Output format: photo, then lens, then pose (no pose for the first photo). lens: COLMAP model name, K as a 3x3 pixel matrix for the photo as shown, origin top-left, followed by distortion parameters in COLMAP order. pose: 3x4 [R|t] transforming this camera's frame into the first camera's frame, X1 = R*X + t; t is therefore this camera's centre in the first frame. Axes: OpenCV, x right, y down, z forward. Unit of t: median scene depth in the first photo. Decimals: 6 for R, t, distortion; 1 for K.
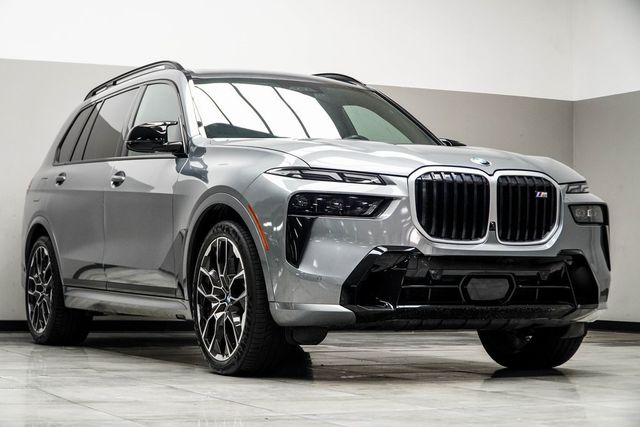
lens RADIAL K [[1366.9, 0, 319.1], [0, 1366.9, 201.9], [0, 0, 1]] dist [-0.090452, 0.102638]
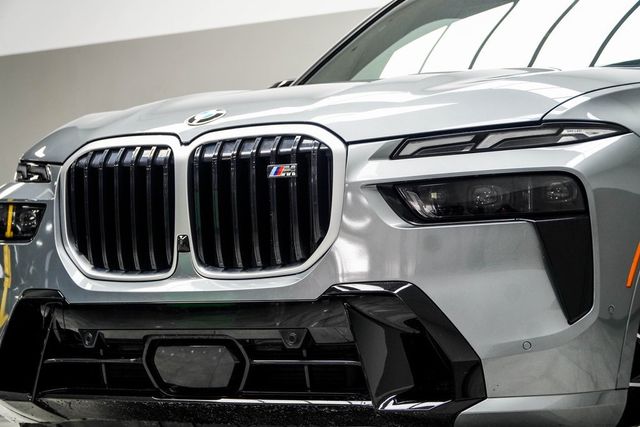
lens RADIAL K [[1882.8, 0, 320.0], [0, 1882.8, 213.5], [0, 0, 1]] dist [-0.317163, -1.421947]
pose [[0.486722, -0.052390, -0.871985, 0.760530], [0.072376, 0.997187, -0.019514, 0.023902], [0.870554, -0.053613, 0.489144, 0.698869]]
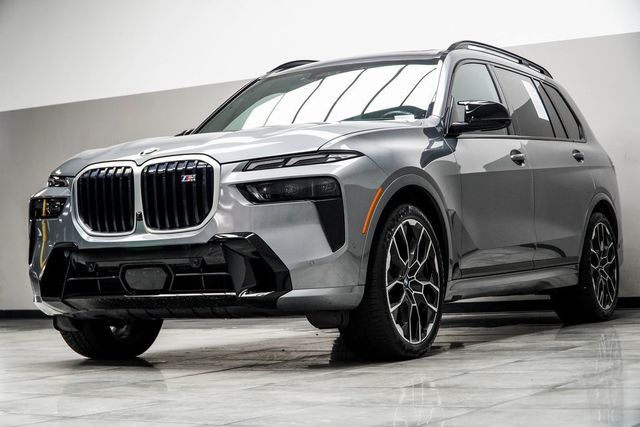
lens RADIAL K [[1356.3, 0, 320.0], [0, 1356.3, 213.5], [0, 0, 1]] dist [-0.102809, -0.227794]
pose [[0.538606, -0.061149, -0.840336, 1.027700], [0.091784, 0.995686, -0.013625, 0.041326], [0.837543, -0.069791, 0.541895, 0.570984]]
